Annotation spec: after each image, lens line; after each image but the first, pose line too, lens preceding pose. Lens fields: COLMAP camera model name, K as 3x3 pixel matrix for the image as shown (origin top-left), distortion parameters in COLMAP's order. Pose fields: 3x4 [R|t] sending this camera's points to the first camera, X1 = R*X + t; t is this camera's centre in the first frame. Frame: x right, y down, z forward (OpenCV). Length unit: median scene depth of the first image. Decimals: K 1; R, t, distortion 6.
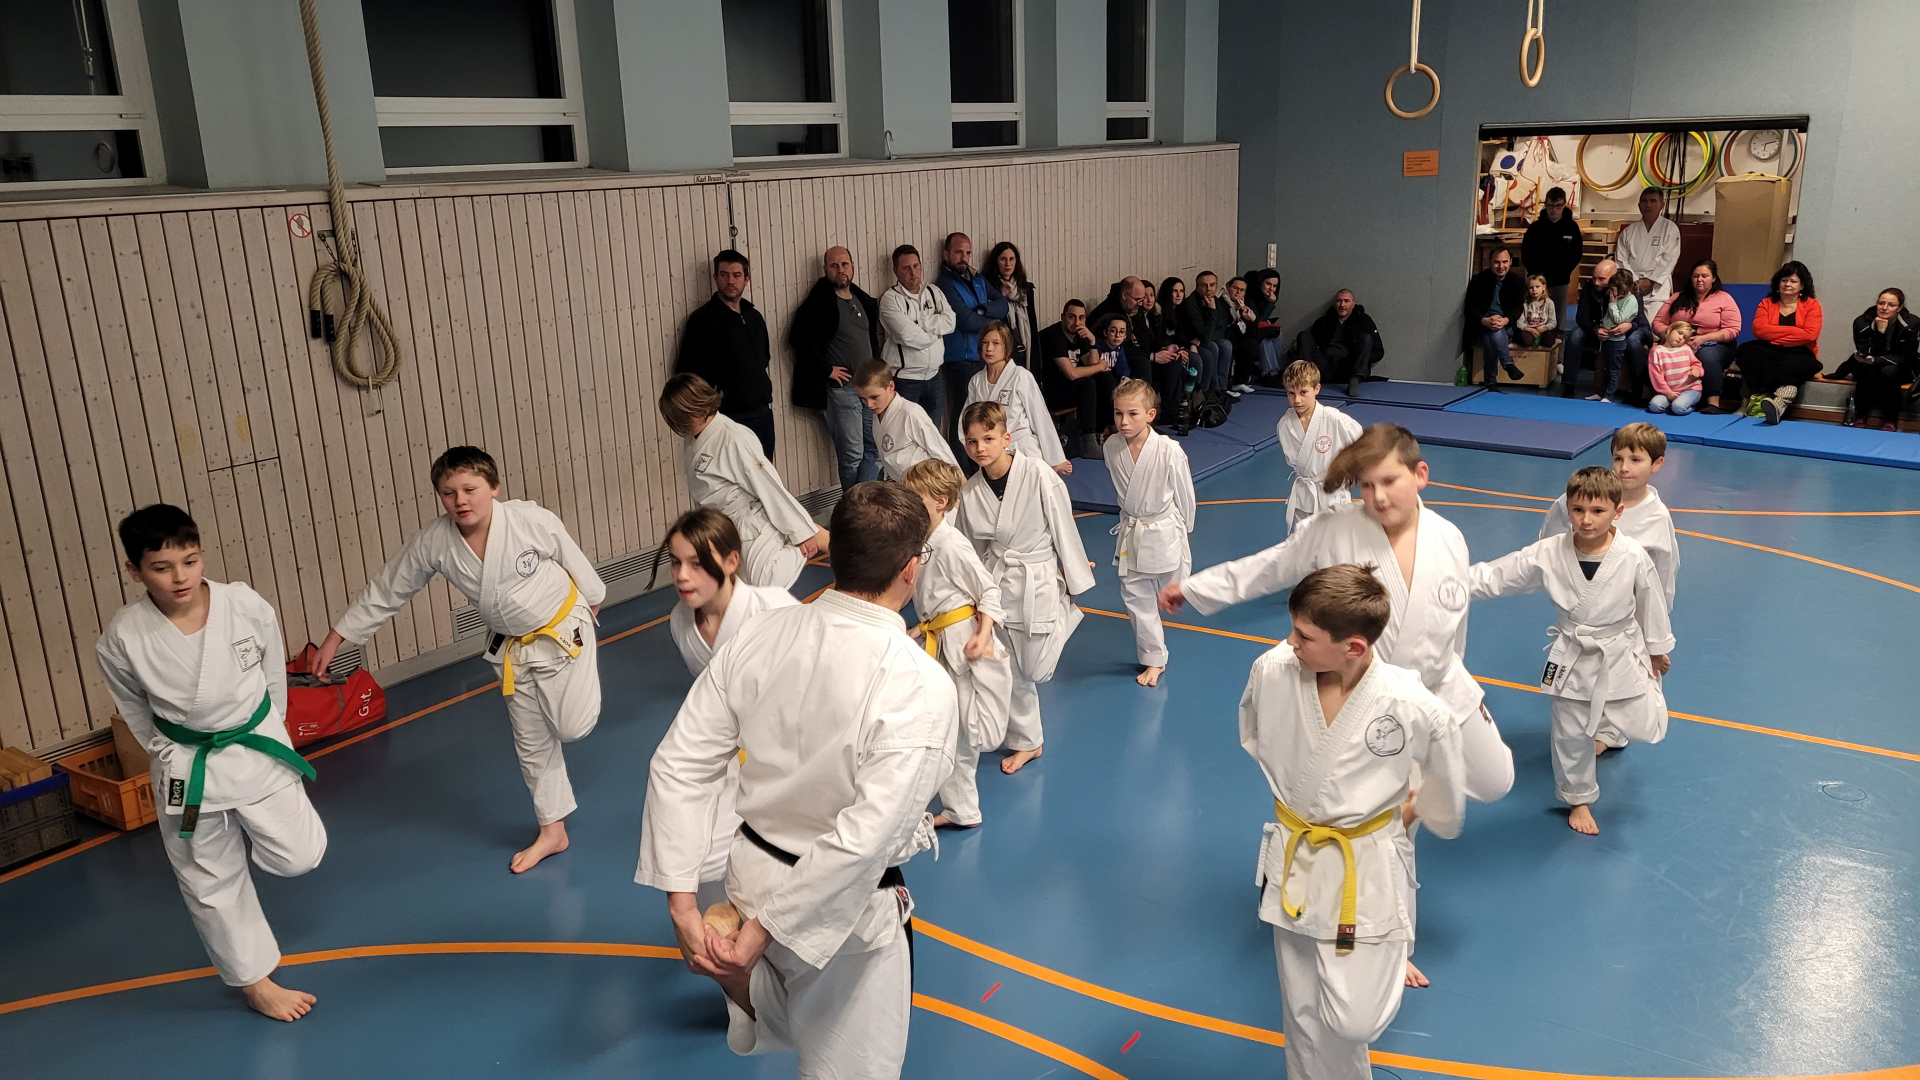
lens RADIAL K [[1423.7, 0, 967.4], [0, 1423.7, 528.1], [0, 0, 1]] dist [0.055697, -0.055491]
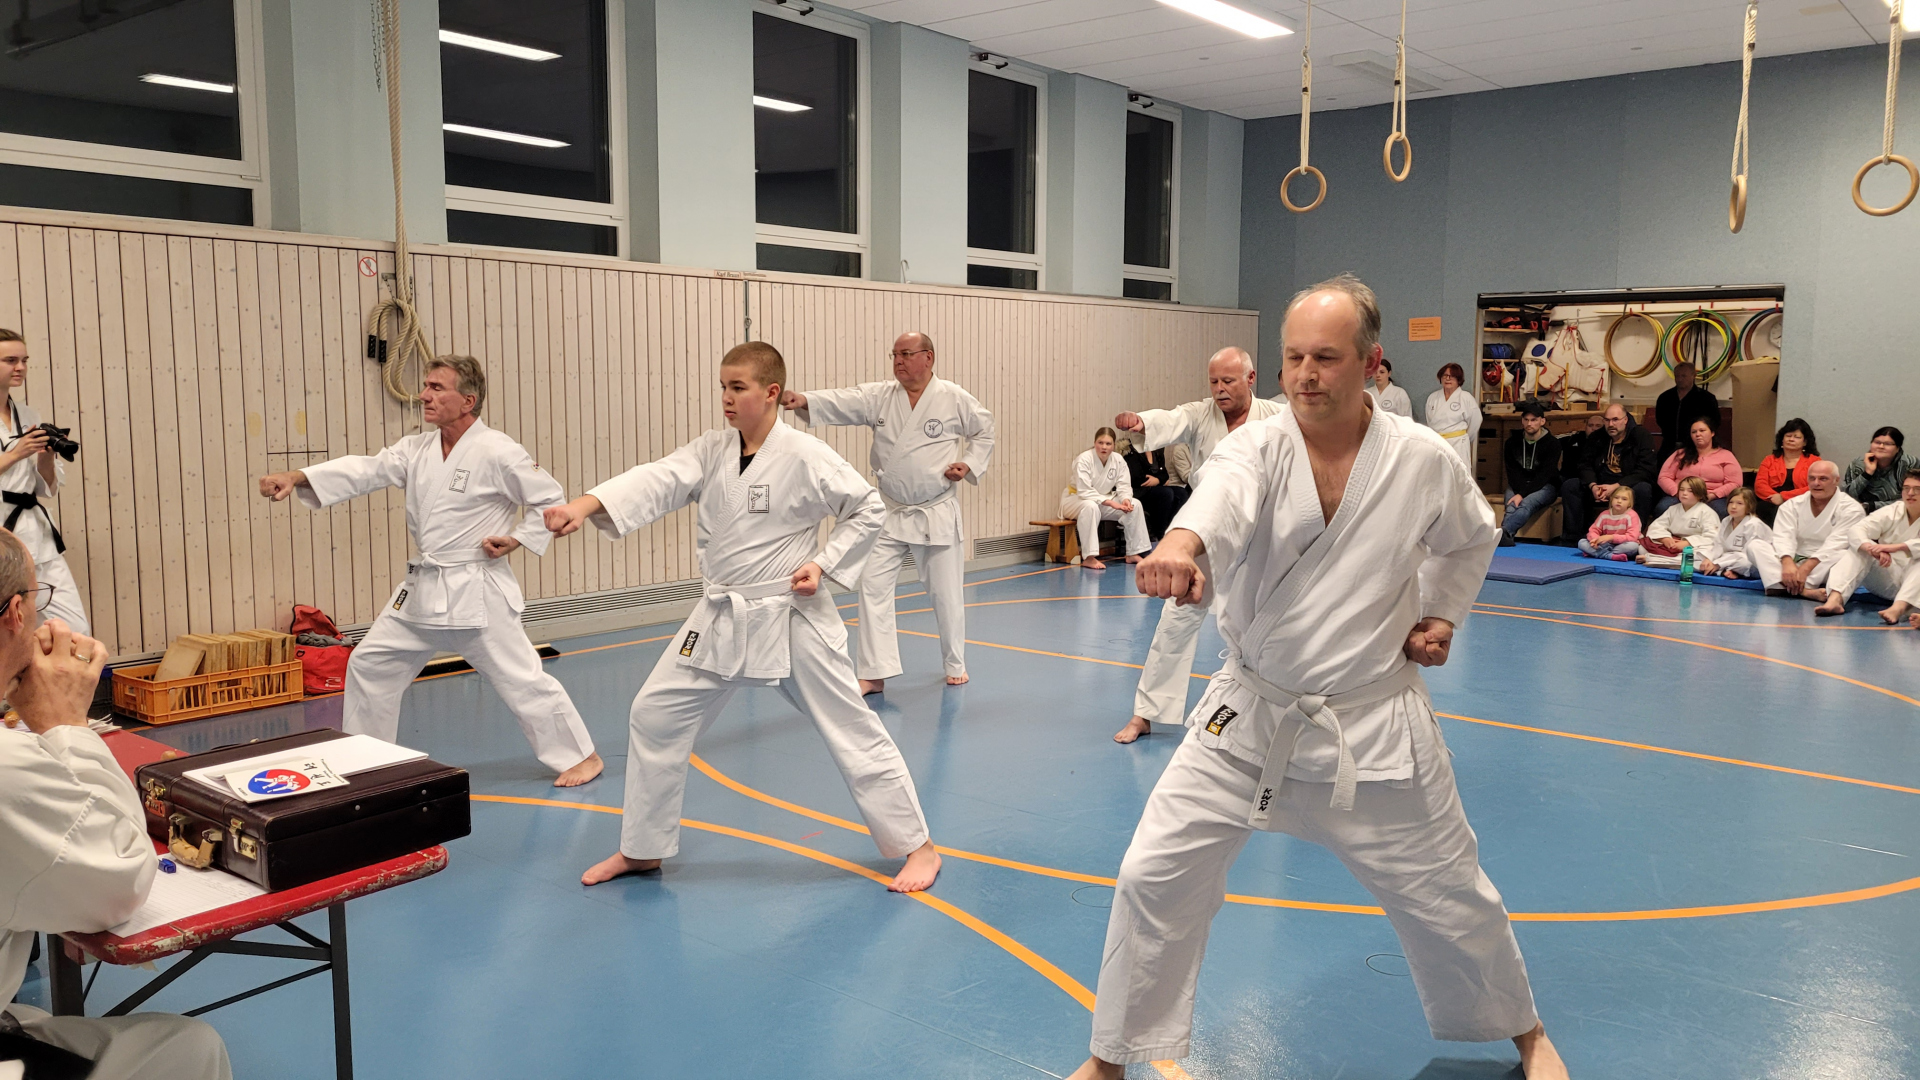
lens RADIAL K [[1415.4, 0, 941.2], [0, 1415.4, 517.9], [0, 0, 1]] dist [0.052667, -0.061643]
pose [[0.994091, 0.044389, -0.099057, 0.089253], [-0.059796, 0.985555, -0.158446, 0.096360], [0.090593, 0.163433, 0.982386, -0.068091]]
